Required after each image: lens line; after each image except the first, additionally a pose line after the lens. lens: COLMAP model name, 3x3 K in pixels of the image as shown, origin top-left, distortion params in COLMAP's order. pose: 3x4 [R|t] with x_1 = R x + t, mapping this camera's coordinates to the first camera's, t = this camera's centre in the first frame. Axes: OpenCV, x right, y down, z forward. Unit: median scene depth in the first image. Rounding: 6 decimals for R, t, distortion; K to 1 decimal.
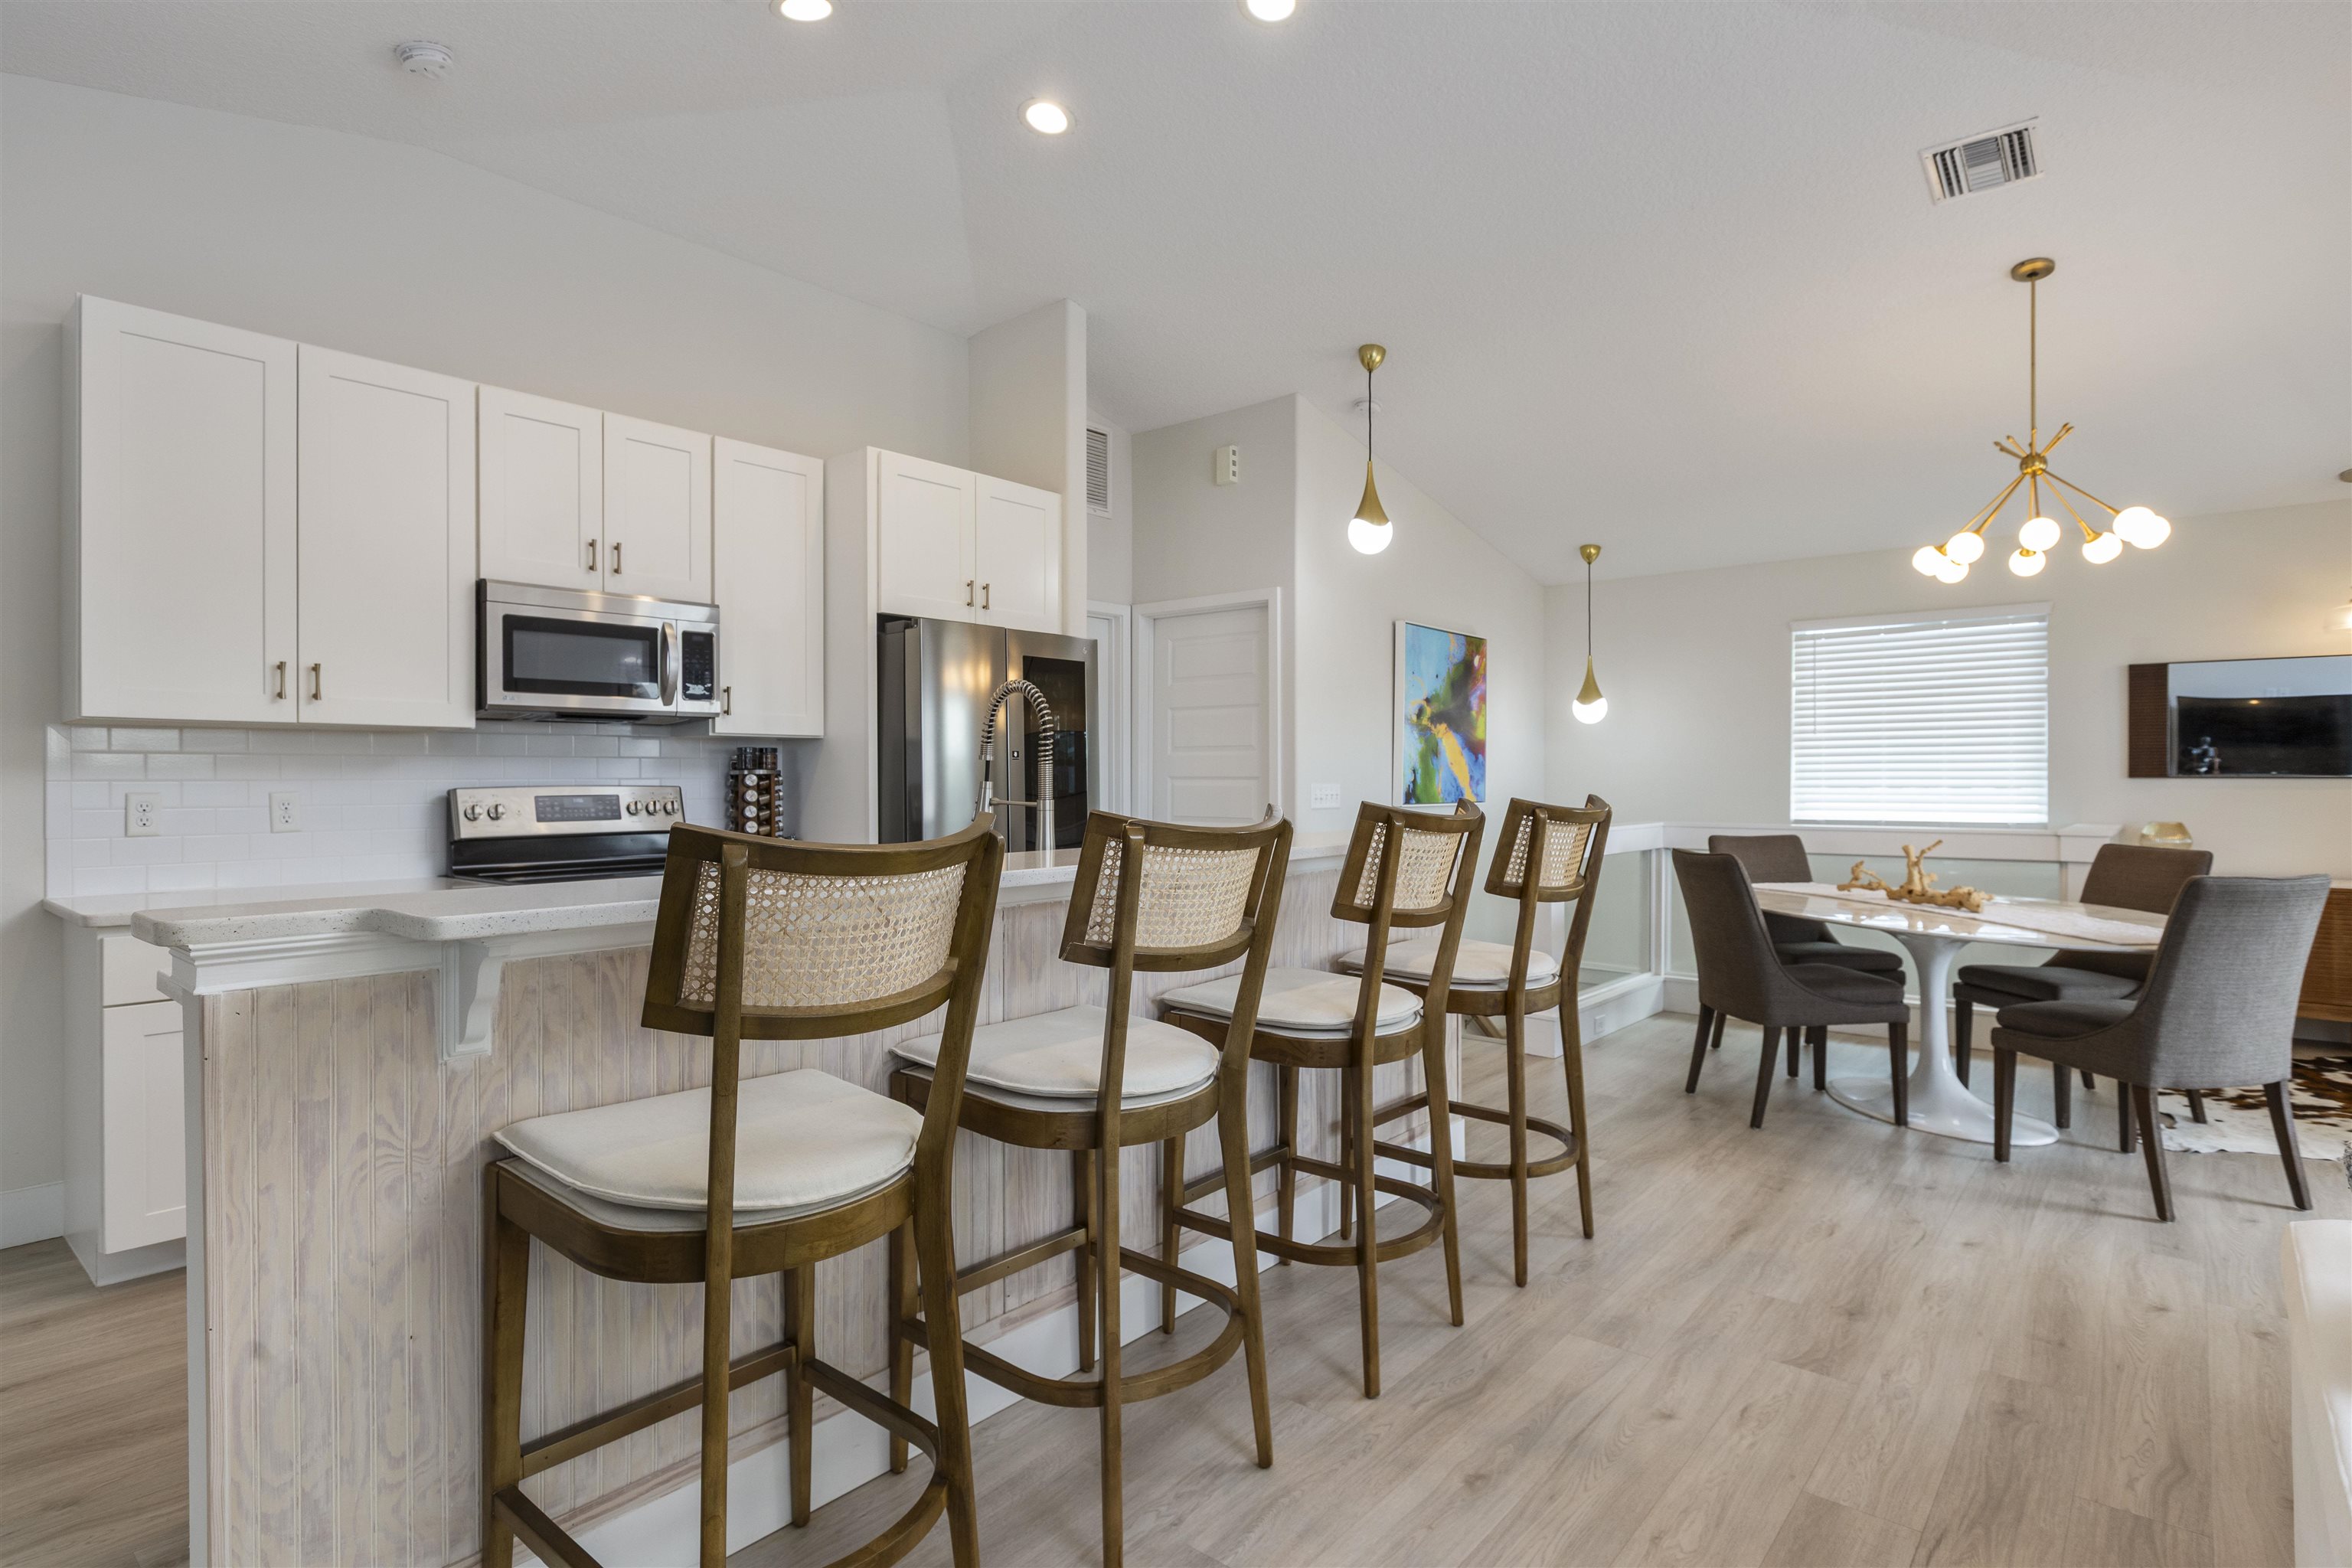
lens RADIAL K [[1201.4, 0, 1169.7], [0, 1201.4, 773.4], [0, 0, 1]] dist [-0.000553, -0.000135]
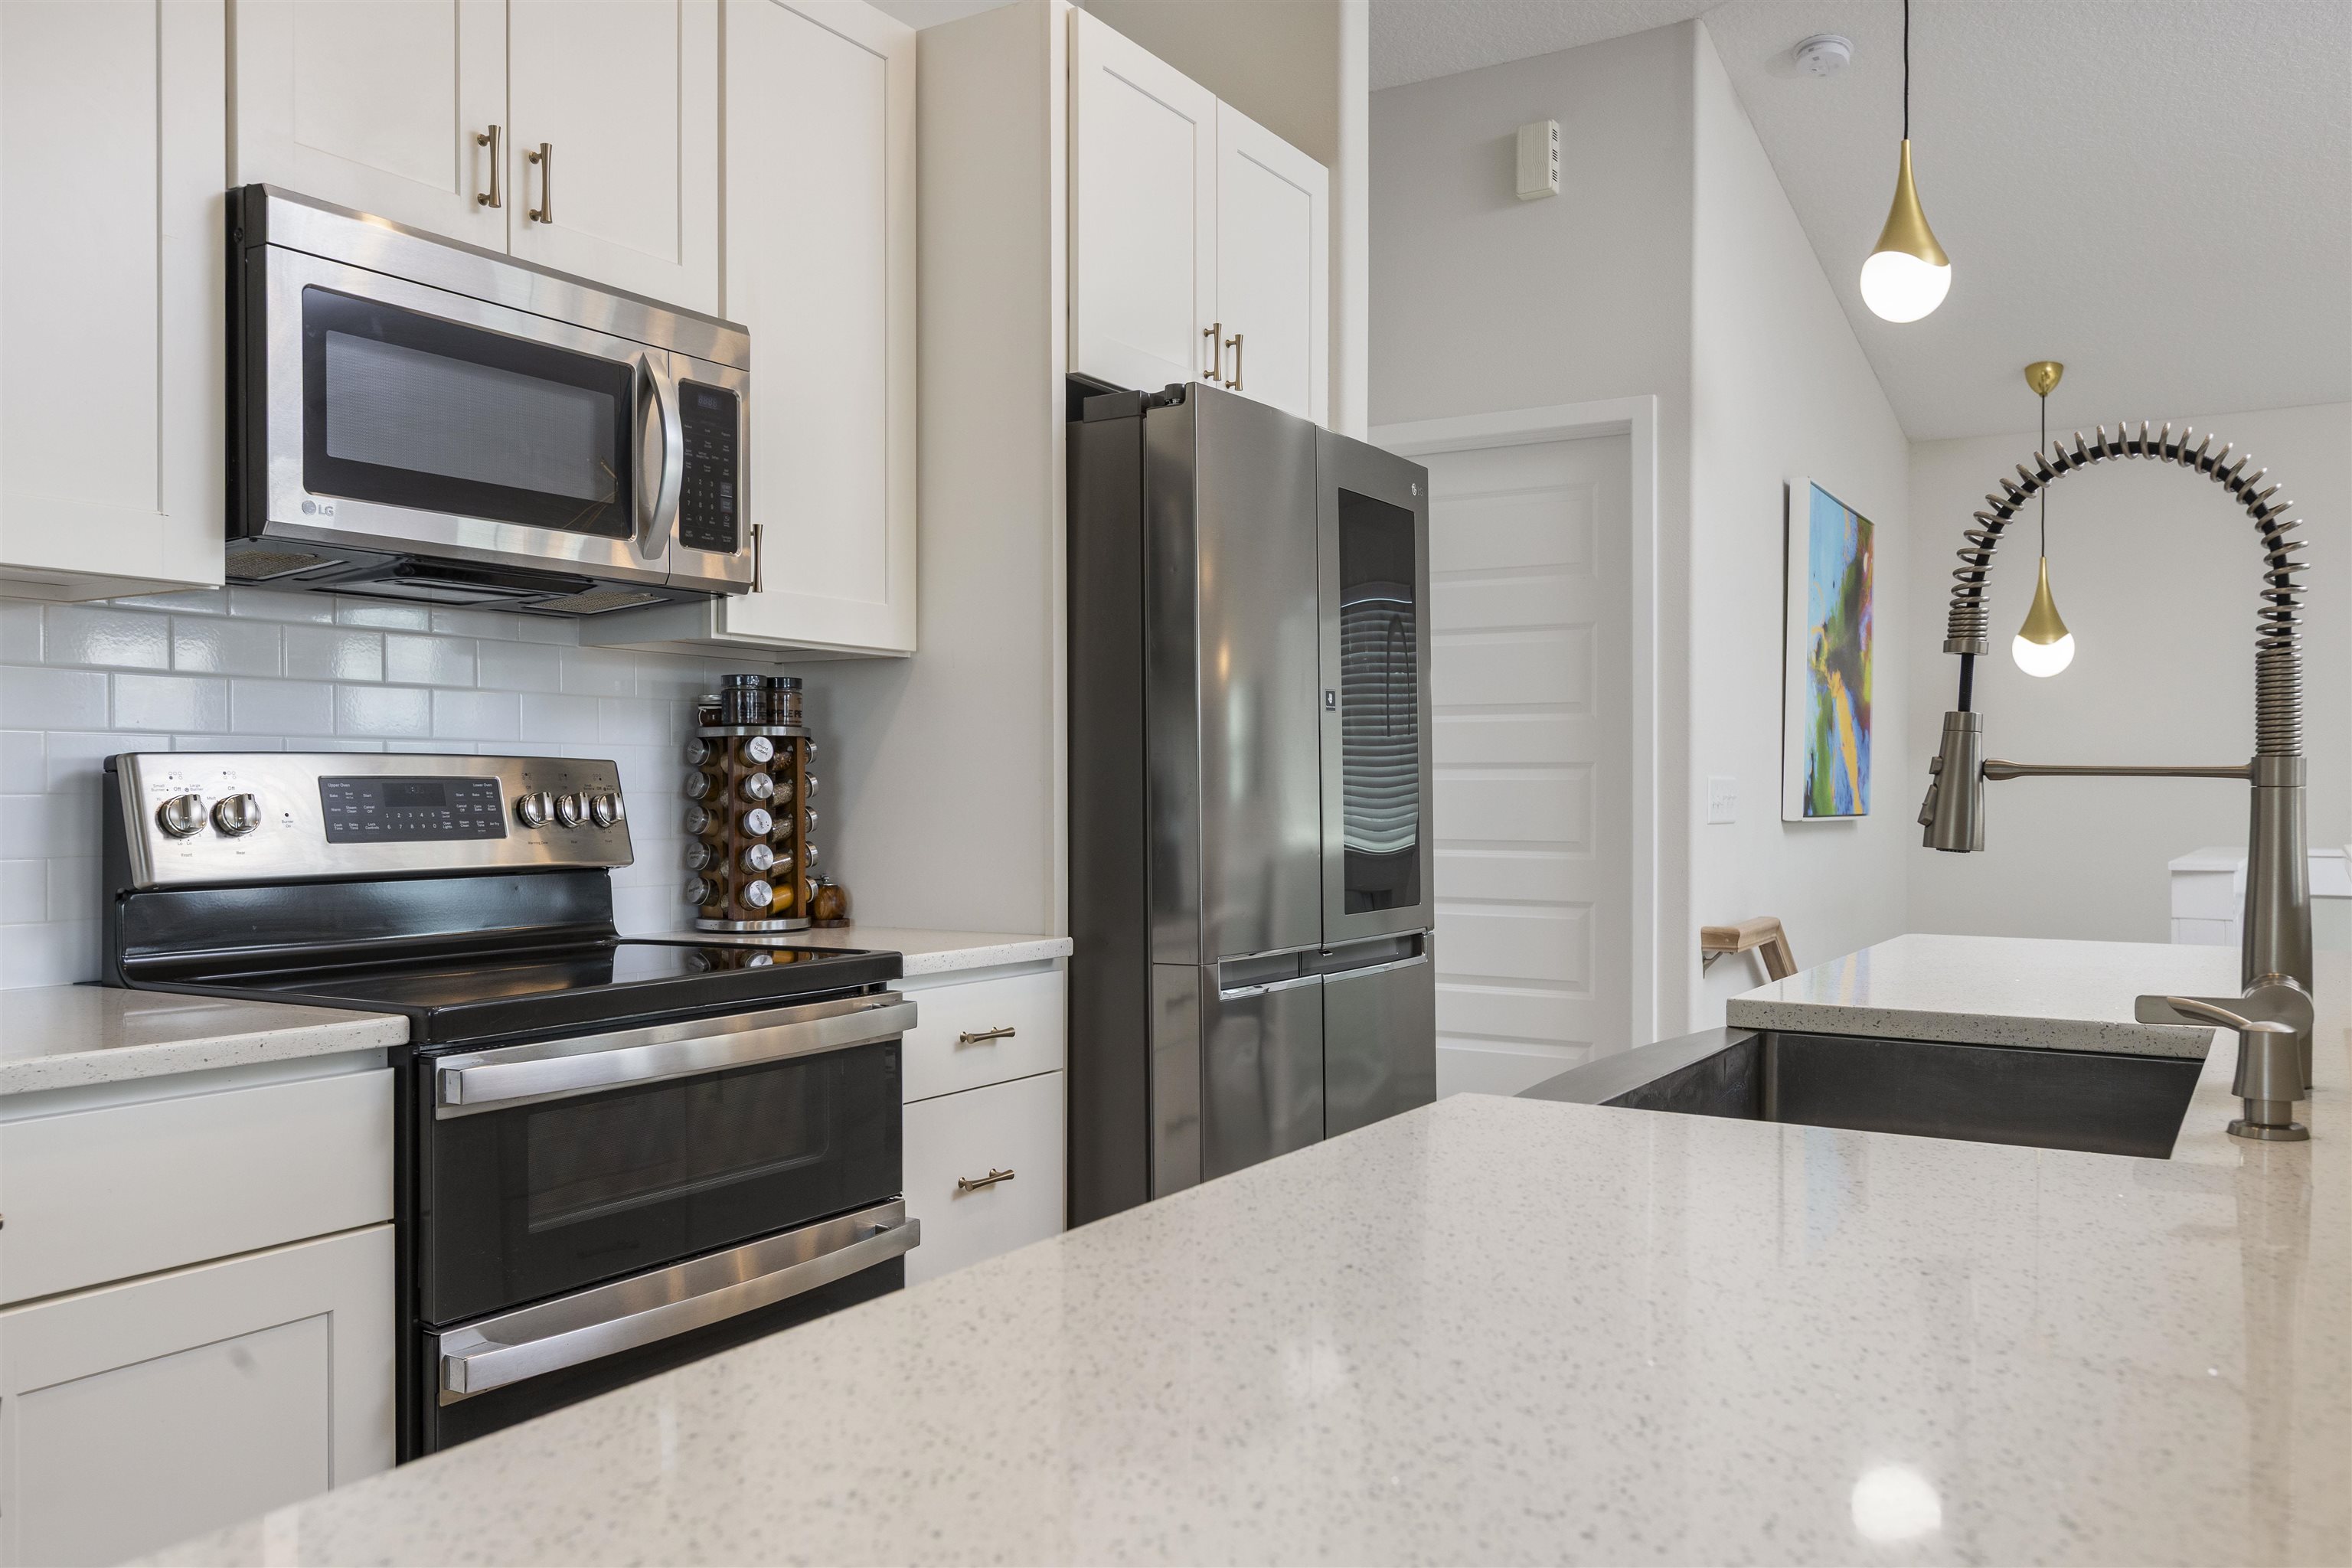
lens RADIAL K [[1841.8, 0, 1164.5], [0, 1841.8, 797.8], [0, 0, 1]] dist [0.007875, -0.004435]
pose [[0.988004, 0.001866, 0.154415, -0.310787], [-0.002543, 0.999988, 0.004184, 0.020301], [-0.154405, -0.004527, 0.987997, 0.319887]]
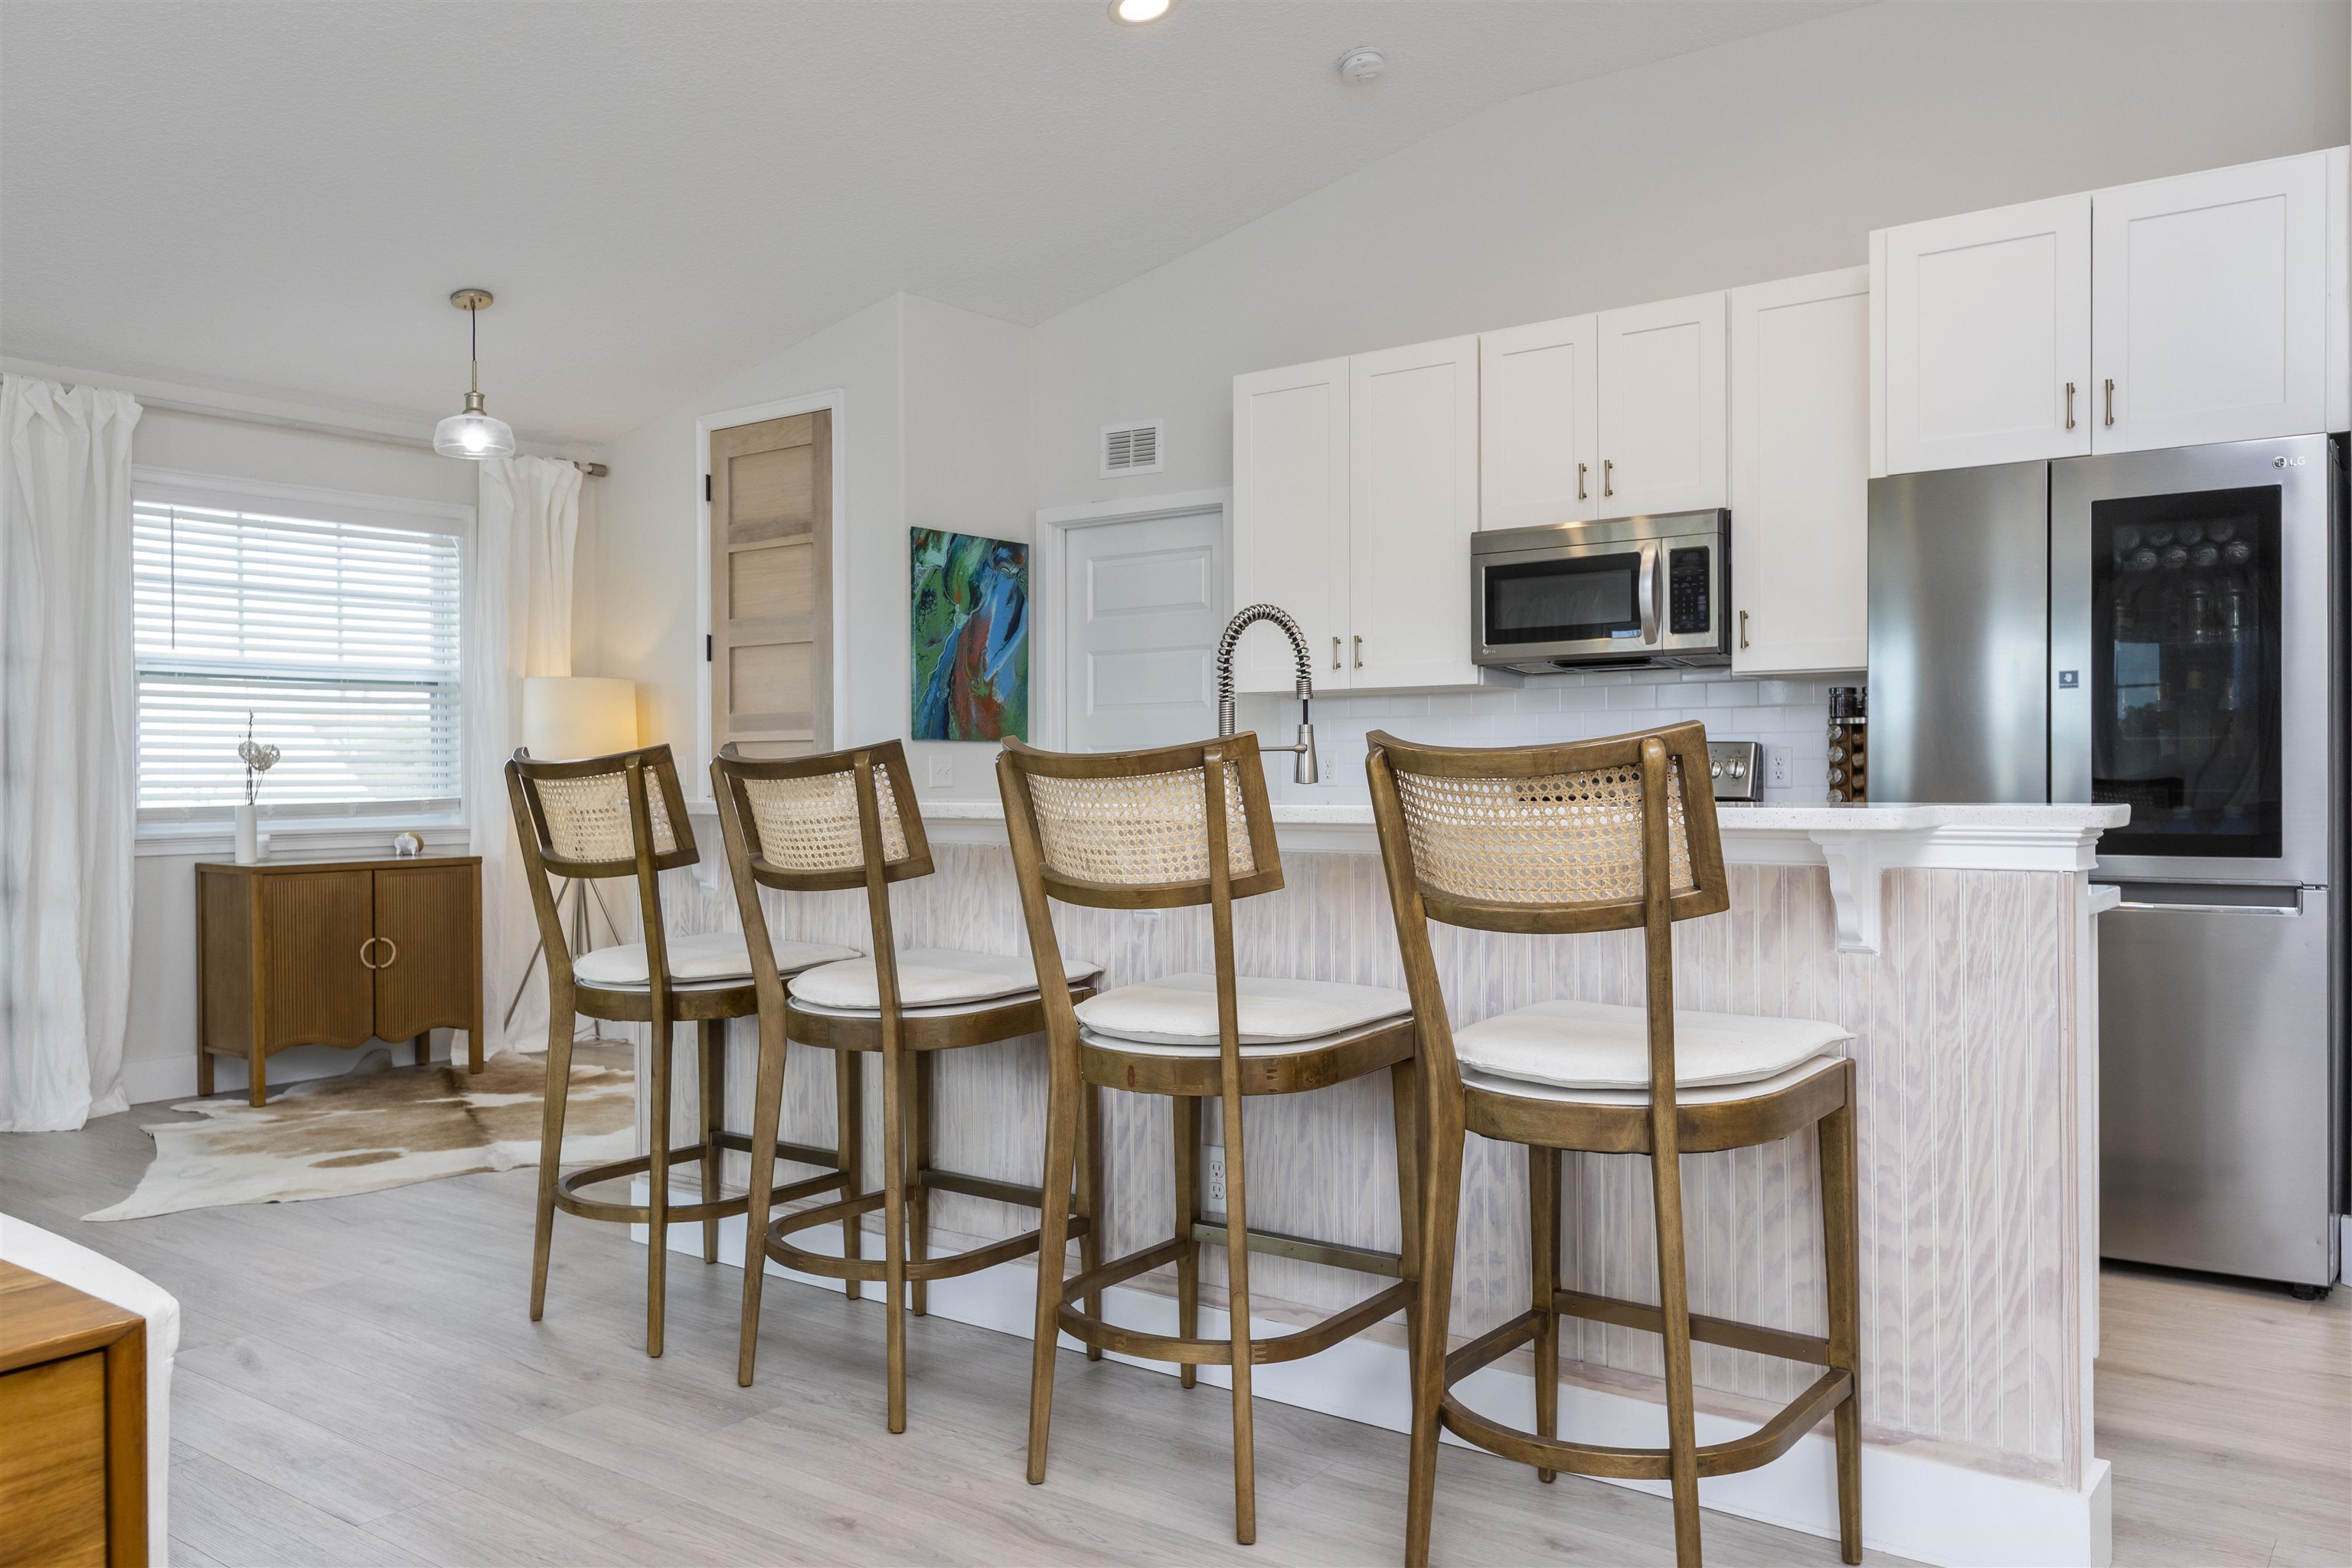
lens RADIAL K [[1775.0, 0, 1176.0], [0, 1775.0, 784.0], [0, 0, 1]] dist [0.000611, -0.001411]
pose [[0.062565, 0.007713, -0.998011, 0.711957], [0.007725, 0.999936, 0.008212, 0.025181], [0.998011, -0.008224, 0.062502, 0.541626]]
